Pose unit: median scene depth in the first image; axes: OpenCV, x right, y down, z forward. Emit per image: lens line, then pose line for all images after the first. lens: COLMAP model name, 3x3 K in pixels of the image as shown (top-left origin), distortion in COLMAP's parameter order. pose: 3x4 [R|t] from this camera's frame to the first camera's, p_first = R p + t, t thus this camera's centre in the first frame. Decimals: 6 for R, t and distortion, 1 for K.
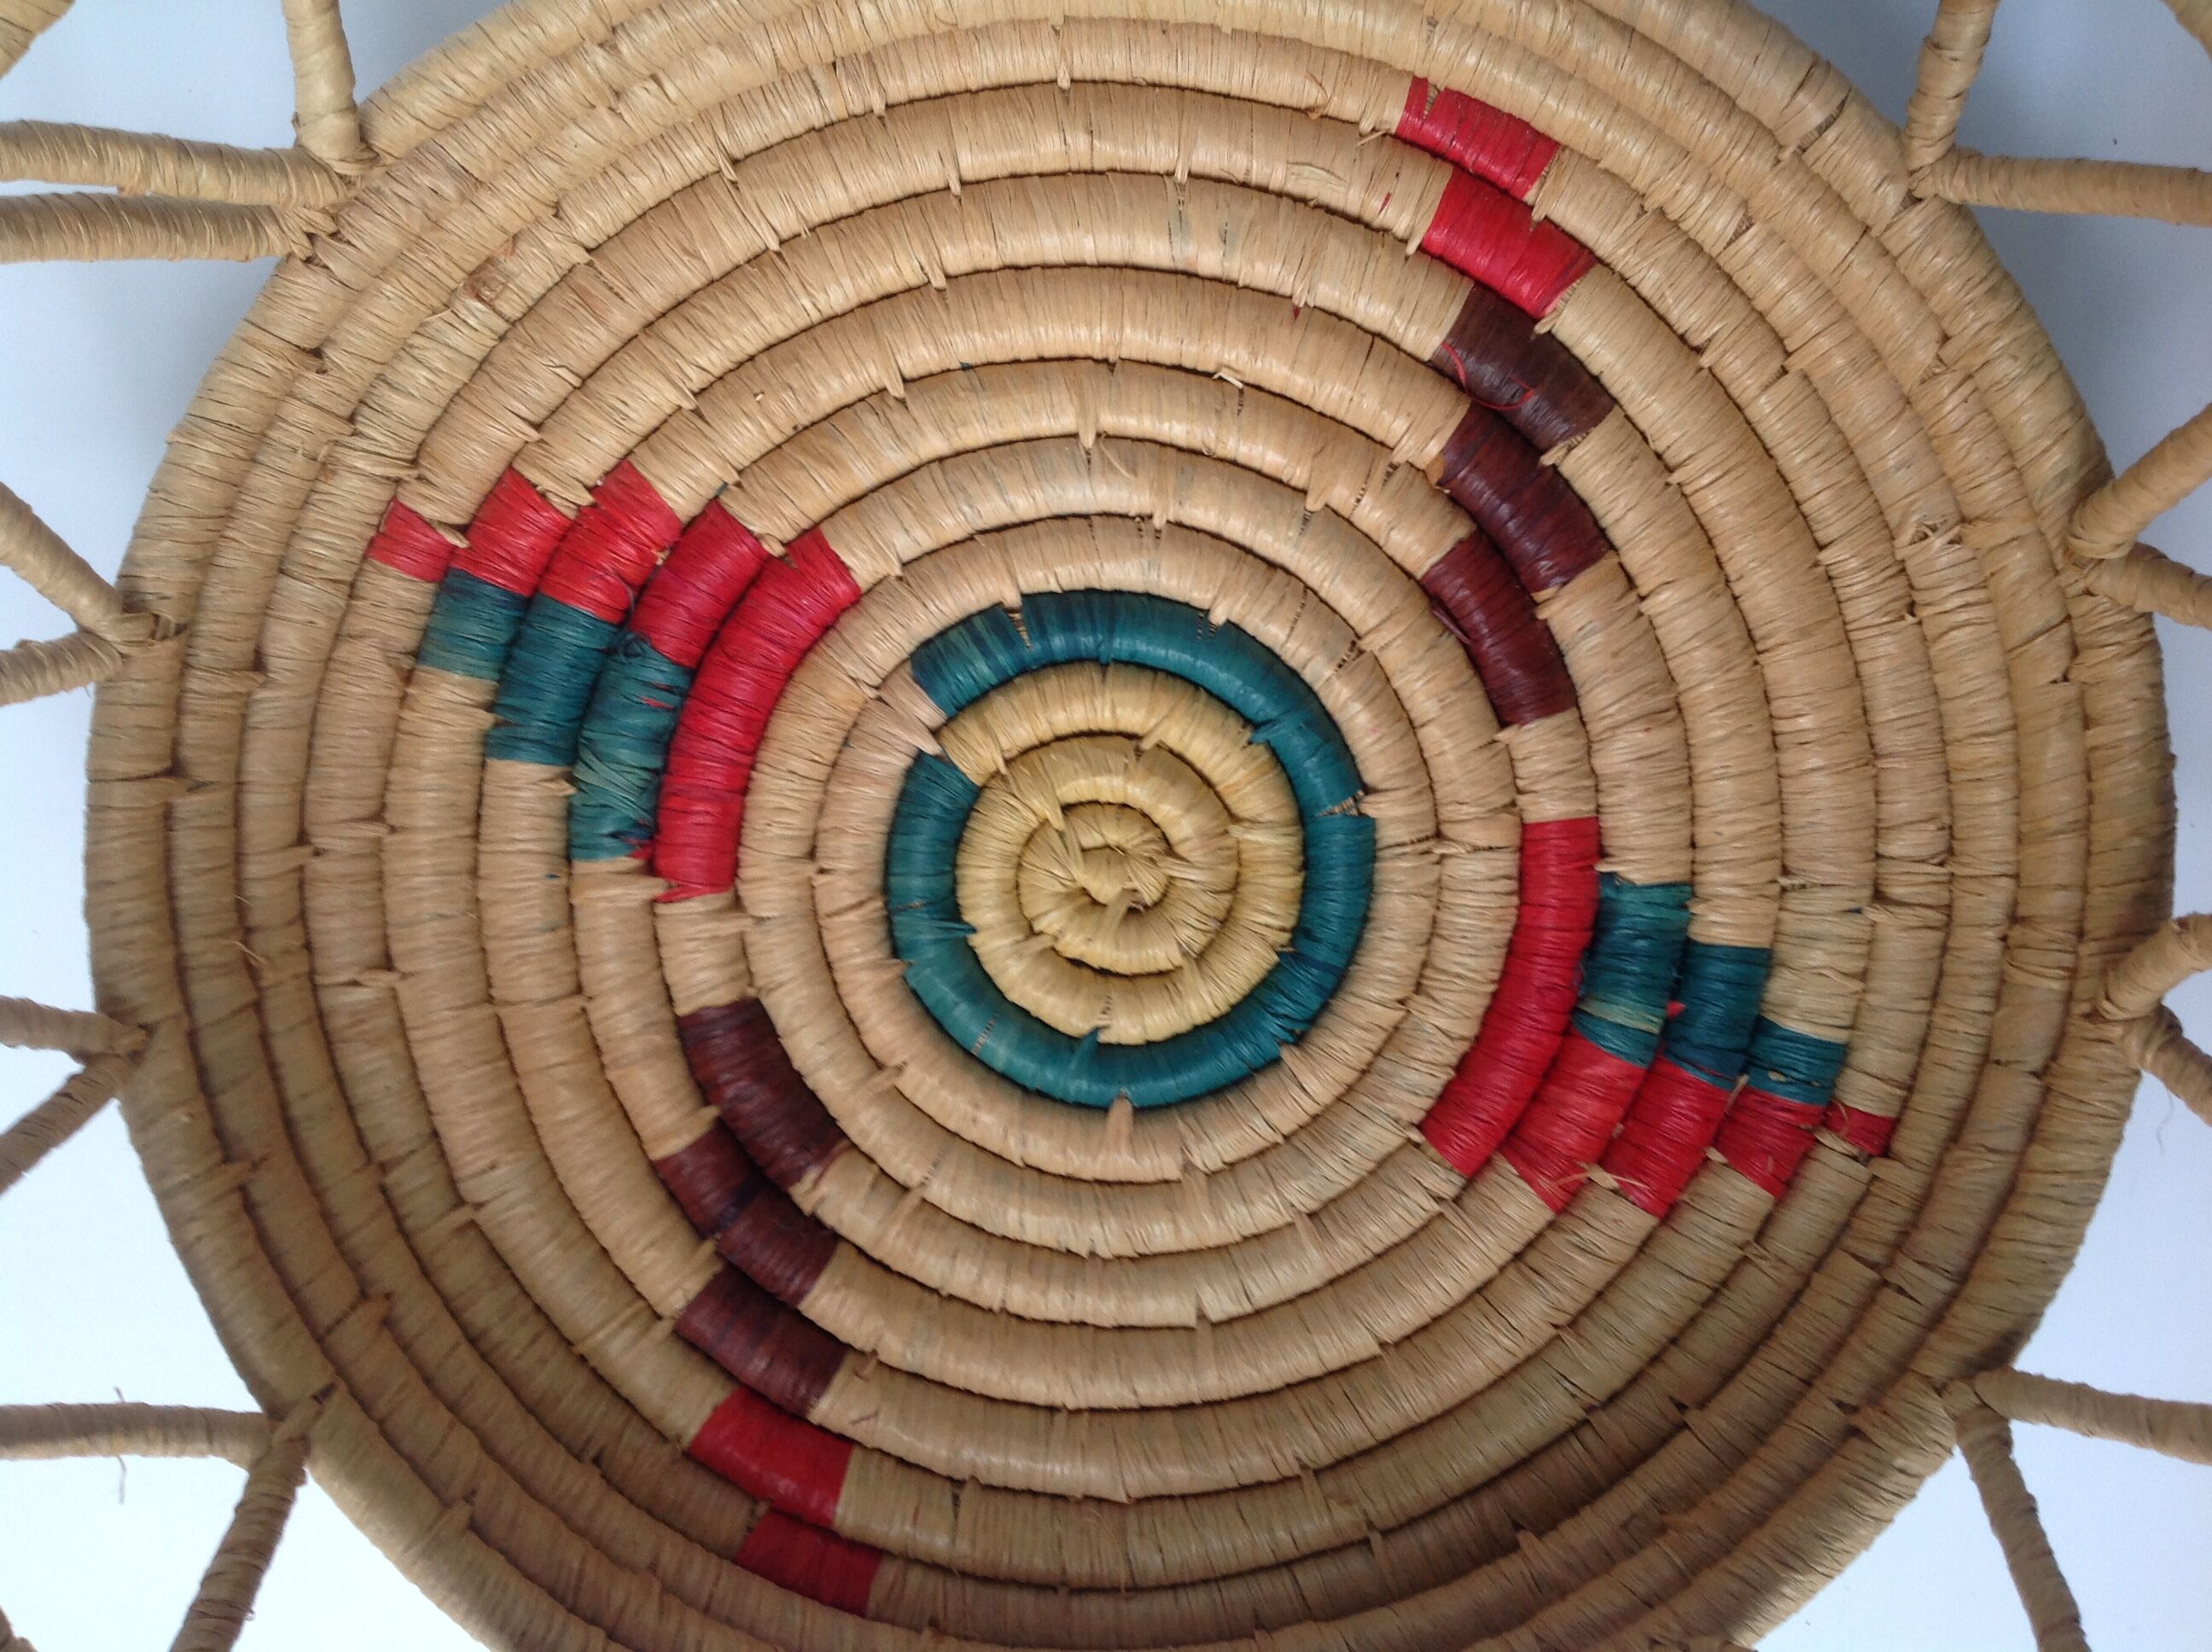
lens RADIAL K [[2096.9, 0, 1055.3], [0, 2096.9, 835.2], [0, 0, 1]] dist [0.100154, -0.293397]
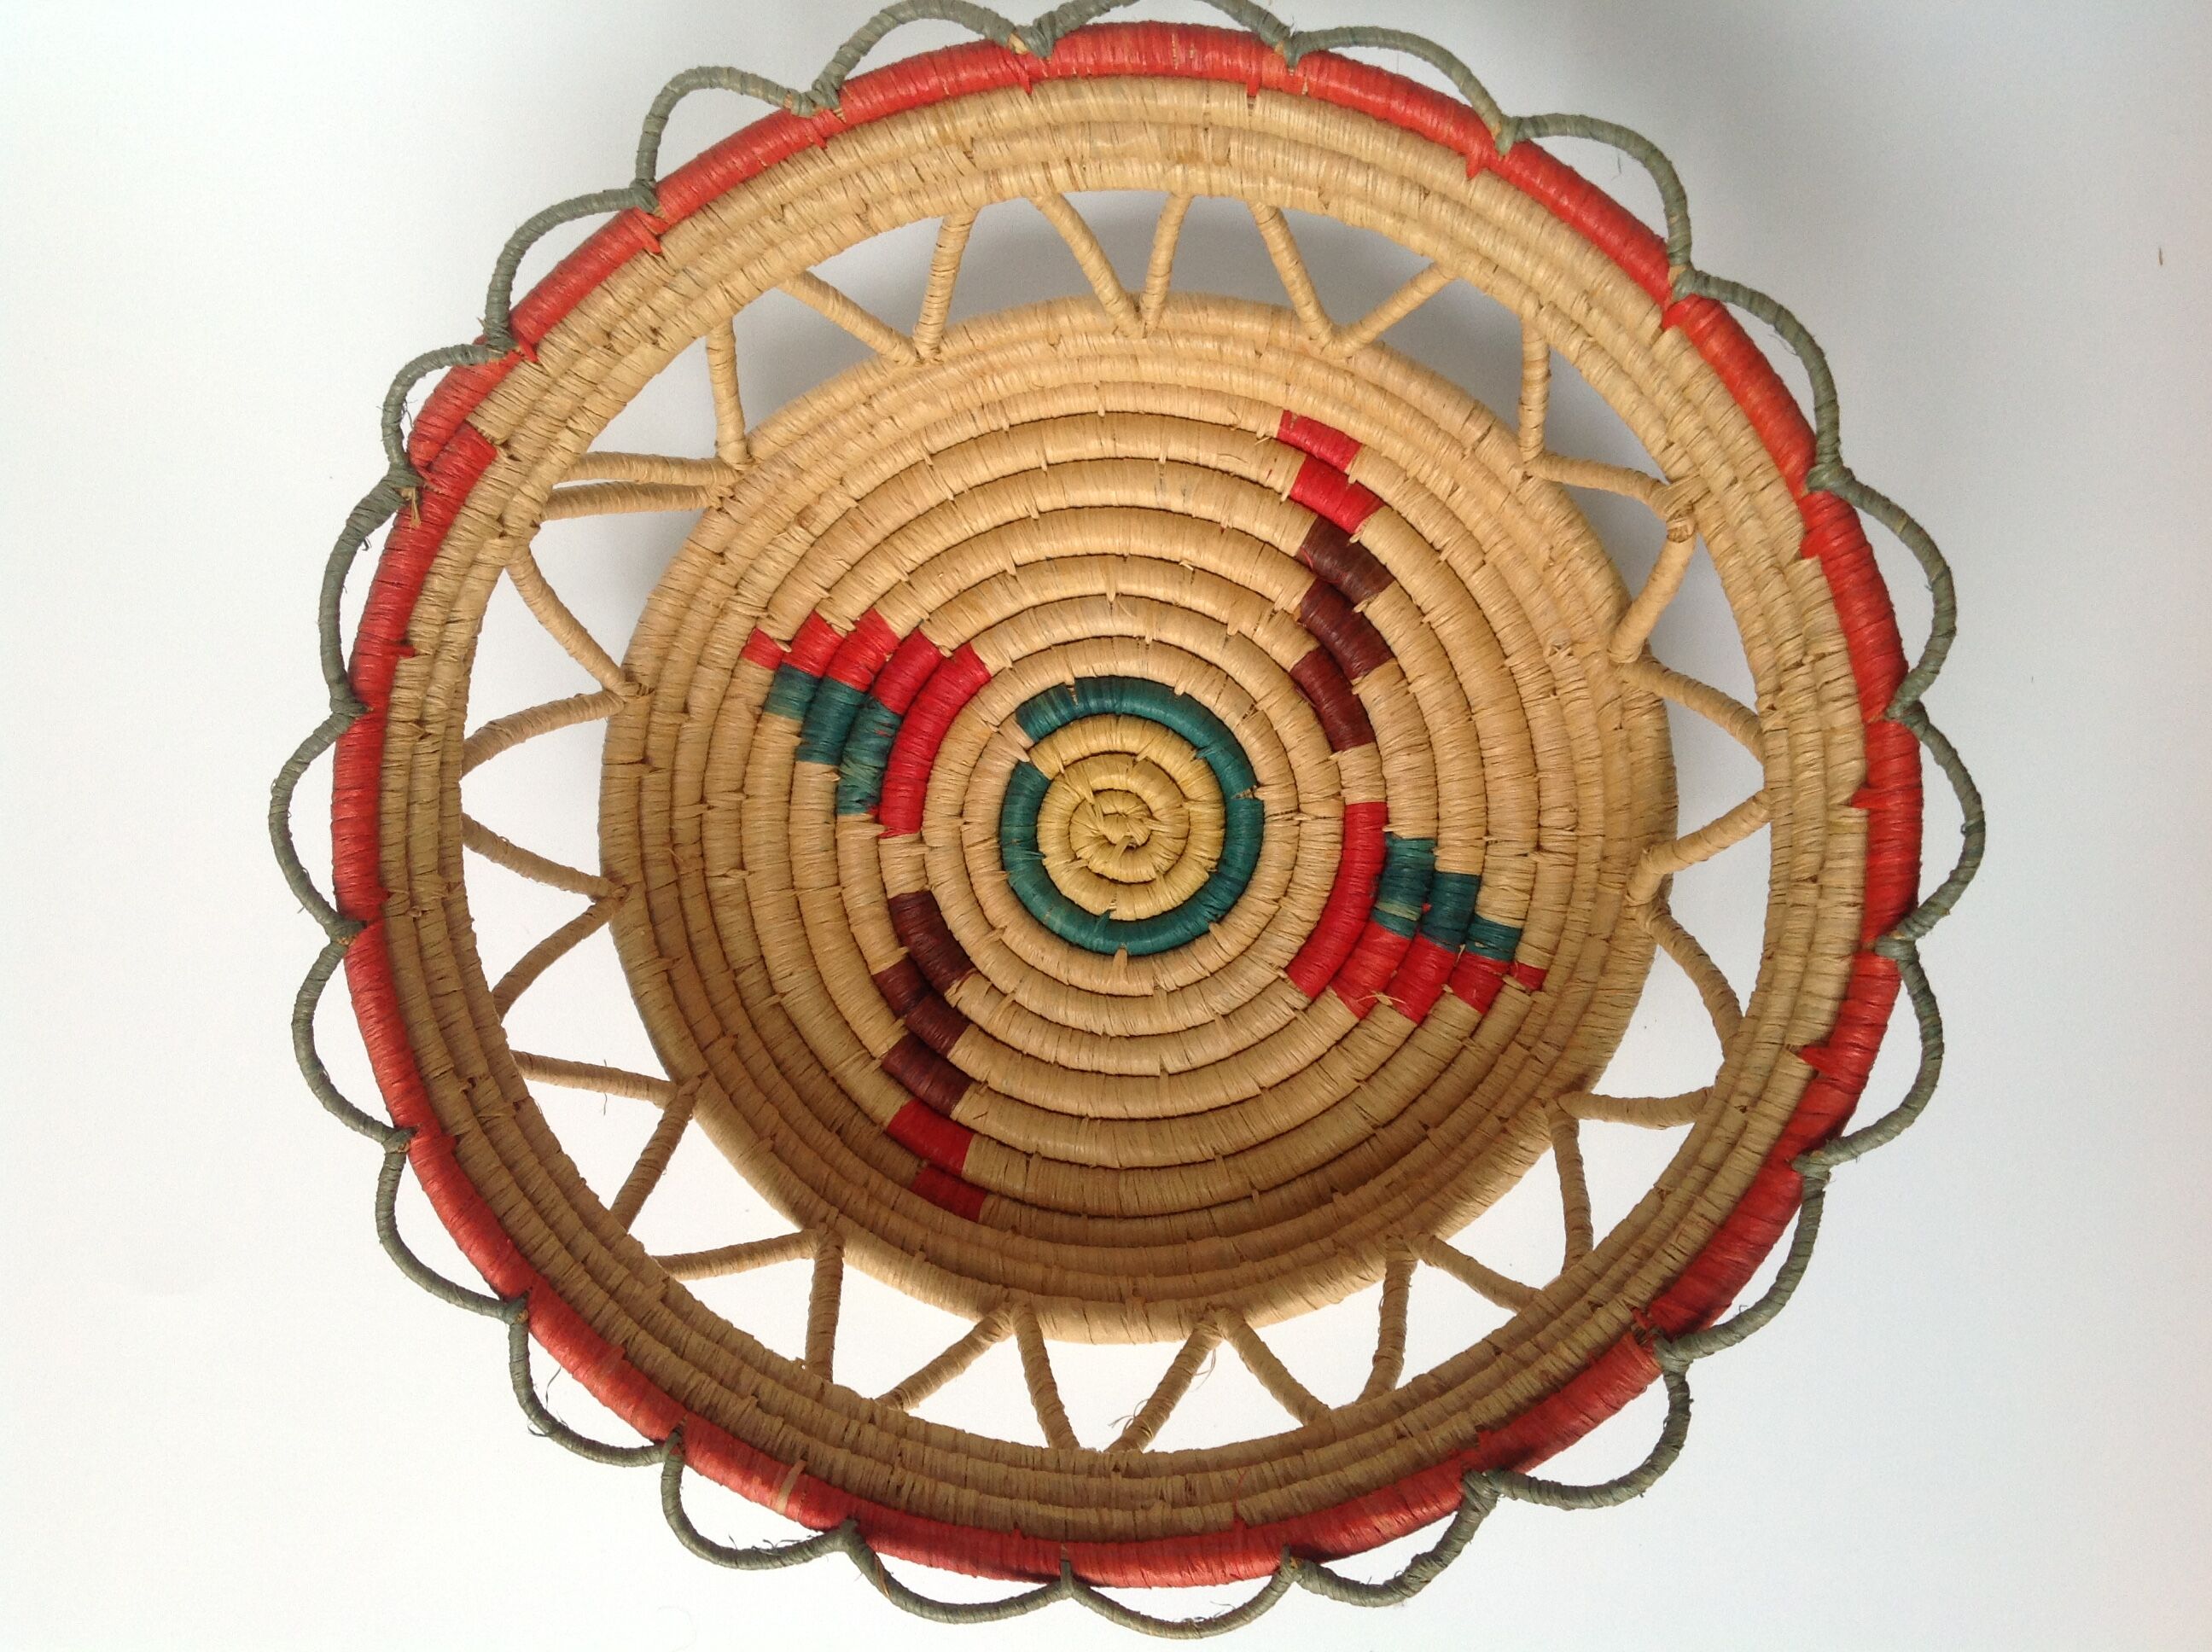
lens RADIAL K [[2260.7, 0, 1106.0], [0, 2260.7, 826.0], [0, 0, 1]] dist [-0.003896, -0.000918]
pose [[0.990810, 0.015706, -0.134345, 0.285539], [-0.026489, 0.996534, -0.078860, 0.176184], [0.132640, 0.081693, 0.987792, -0.982888]]
